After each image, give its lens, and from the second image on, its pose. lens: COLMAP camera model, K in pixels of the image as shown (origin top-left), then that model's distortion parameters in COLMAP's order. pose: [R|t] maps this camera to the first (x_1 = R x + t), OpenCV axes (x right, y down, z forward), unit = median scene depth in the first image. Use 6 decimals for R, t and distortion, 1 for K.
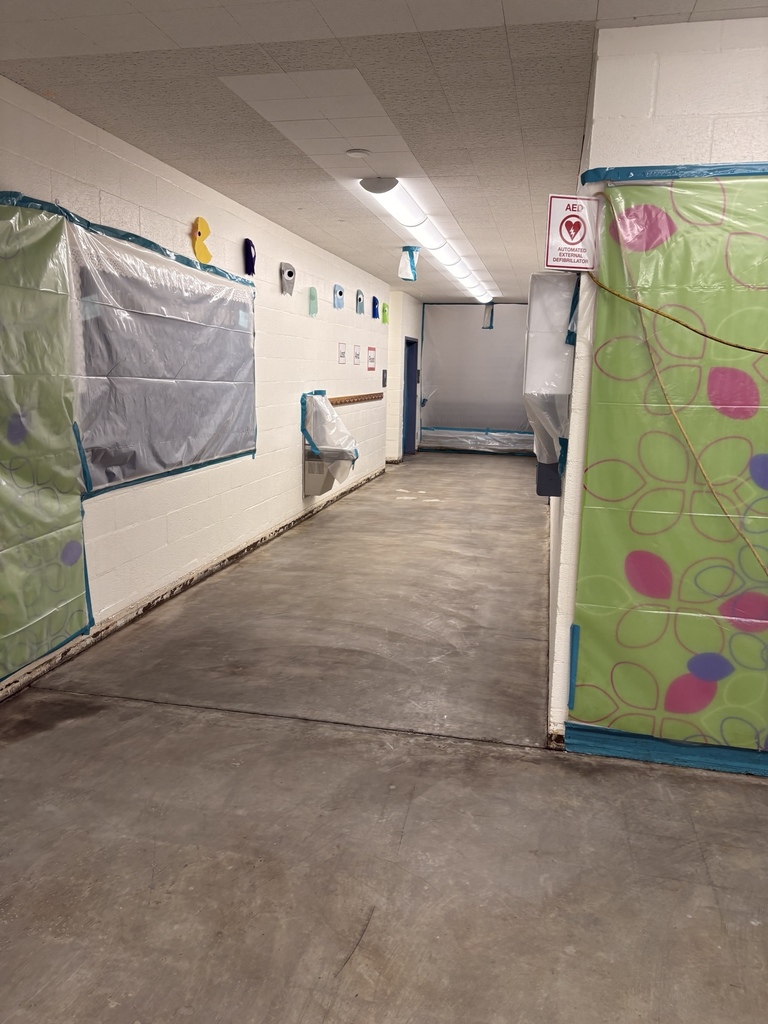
lens RADIAL K [[775.9, 0, 381.6], [0, 775.9, 511.0], [0, 0, 1]] dist [0.015900, -0.005039]
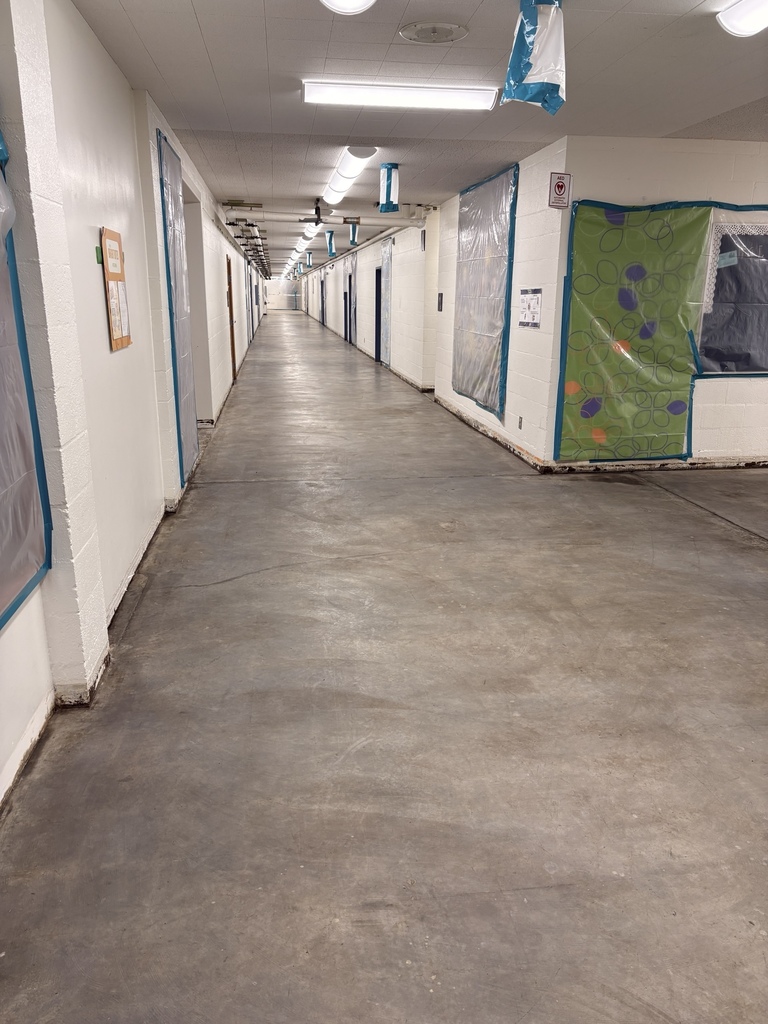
lens RADIAL K [[775.9, 0, 385.2], [0, 775.9, 512.8], [0, 0, 1]] dist [0.015900, -0.005039]
pose [[0.353273, 0.239662, -0.904301, 0.981674], [-0.170158, 0.966966, 0.189796, 0.061981], [0.919916, 0.086824, 0.382383, -0.232777]]
